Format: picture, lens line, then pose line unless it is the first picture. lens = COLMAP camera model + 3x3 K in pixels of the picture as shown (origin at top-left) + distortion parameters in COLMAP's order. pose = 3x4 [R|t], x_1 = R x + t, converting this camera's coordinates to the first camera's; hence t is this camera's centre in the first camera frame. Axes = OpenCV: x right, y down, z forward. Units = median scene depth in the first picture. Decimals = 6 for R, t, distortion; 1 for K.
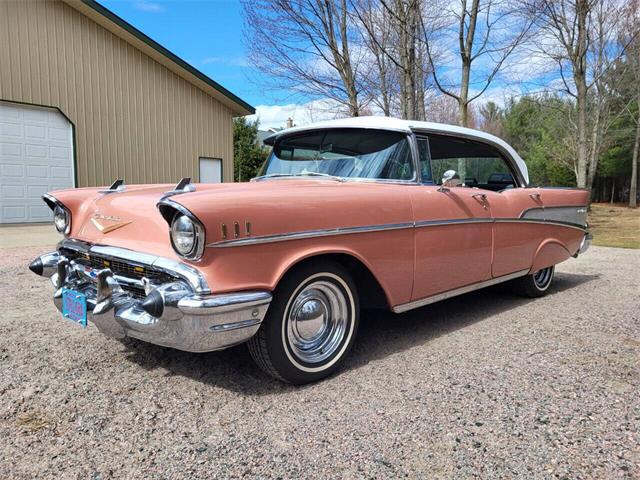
lens RADIAL K [[496.5, 0, 324.4], [0, 496.5, 235.5], [0, 0, 1]] dist [0.040019, -0.033889]
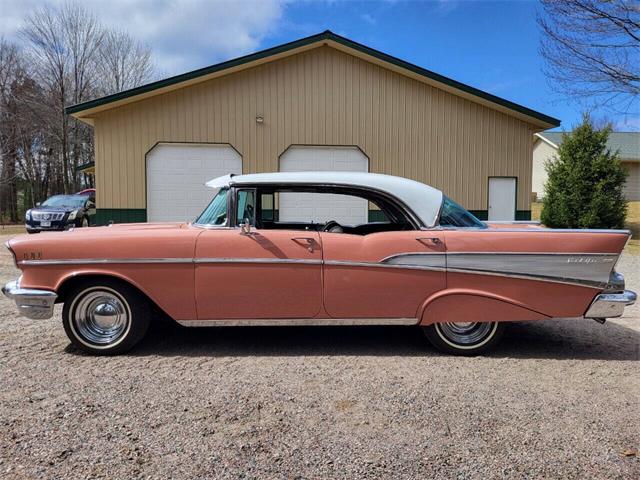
lens RADIAL K [[496.5, 0, 320.9], [0, 496.5, 234.0], [0, 0, 1]] dist [0.040019, -0.033889]
pose [[0.681673, 0.041109, -0.730501, 1.482212], [-0.060175, 0.998188, 0.000020, -0.121568], [0.729178, 0.043945, 0.682912, 0.378333]]
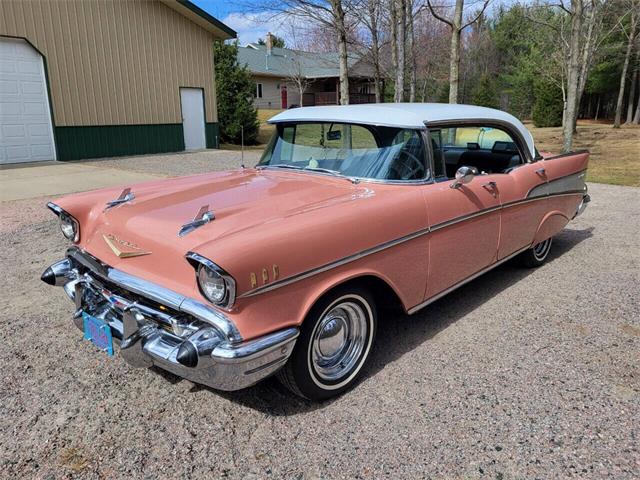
lens RADIAL K [[496.5, 0, 323.0], [0, 496.5, 229.4], [0, 0, 1]] dist [0.040019, -0.033889]
pose [[0.999339, -0.016924, 0.032179, -0.070346], [0.011685, 0.987601, 0.156550, -0.197688], [-0.034429, -0.156071, 0.987146, 0.023734]]
